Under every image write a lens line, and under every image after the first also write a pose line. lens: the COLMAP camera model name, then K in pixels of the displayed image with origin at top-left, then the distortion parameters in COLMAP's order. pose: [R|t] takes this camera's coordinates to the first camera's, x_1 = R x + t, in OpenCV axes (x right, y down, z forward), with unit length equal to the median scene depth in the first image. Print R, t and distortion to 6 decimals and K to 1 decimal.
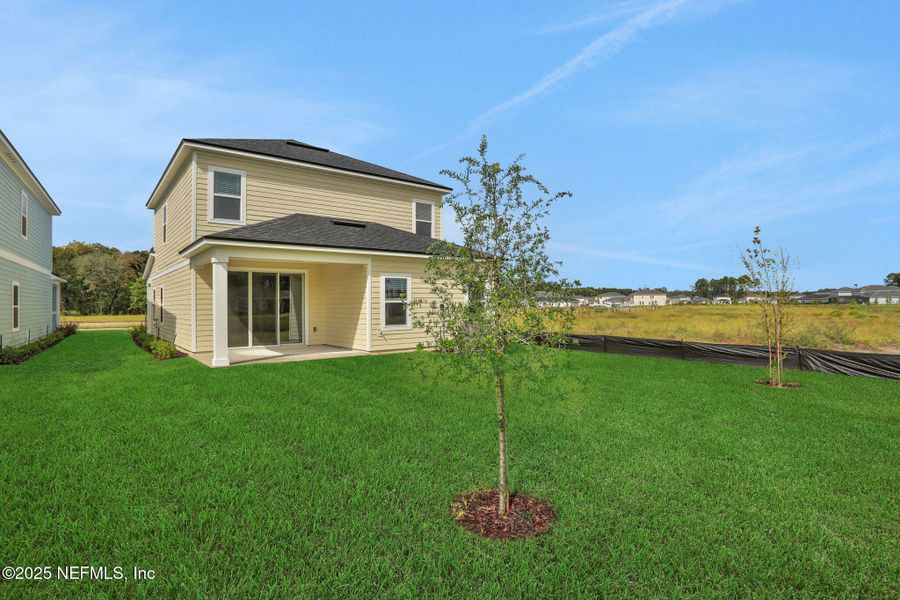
lens RADIAL K [[459.9, 0, 437.3], [0, 459.9, 304.9], [0, 0, 1]] dist [-0.060641, 0.022879]
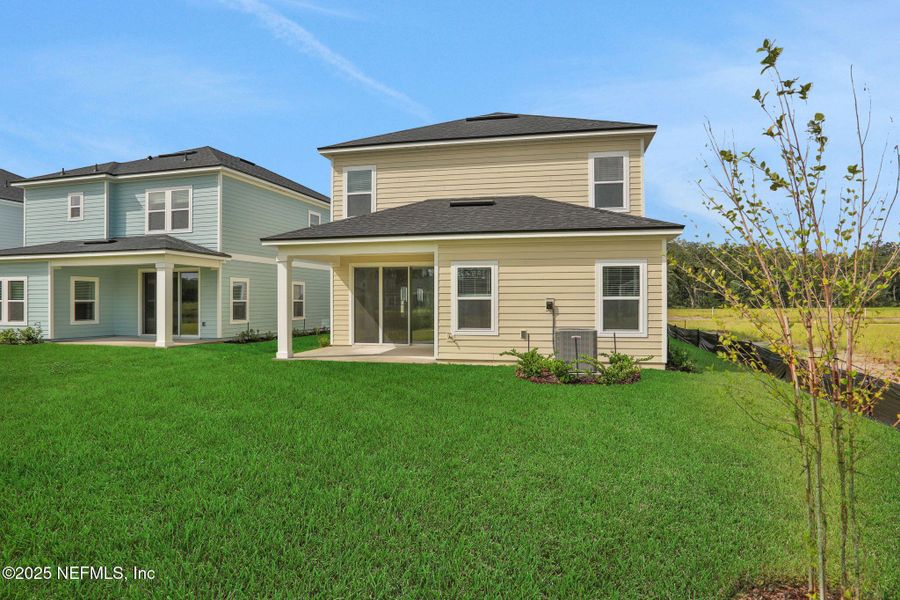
lens RADIAL K [[512.7, 0, 455.3], [0, 512.7, 299.4], [0, 0, 1]] dist [-0.048344, 0.034396]
pose [[0.640294, 0.006051, -0.768106, 0.536641], [-0.007780, 0.999969, 0.001392, -0.005598], [0.768091, 0.005085, 0.640321, 0.419660]]
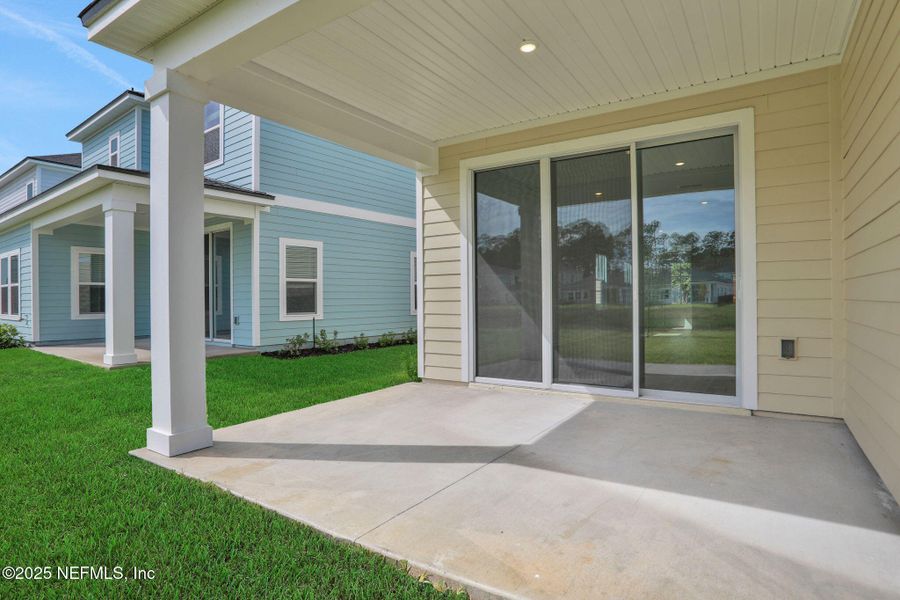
lens RADIAL K [[453.9, 0, 450.0], [0, 453.9, 300.0], [0, 0, 1]] dist [-0.017561, 0.002167]
pose [[0.301909, 0.005139, -0.953323, -0.125018], [0.005059, 0.999963, 0.006992, 0.029974], [0.953323, -0.006934, 0.301872, 0.839828]]
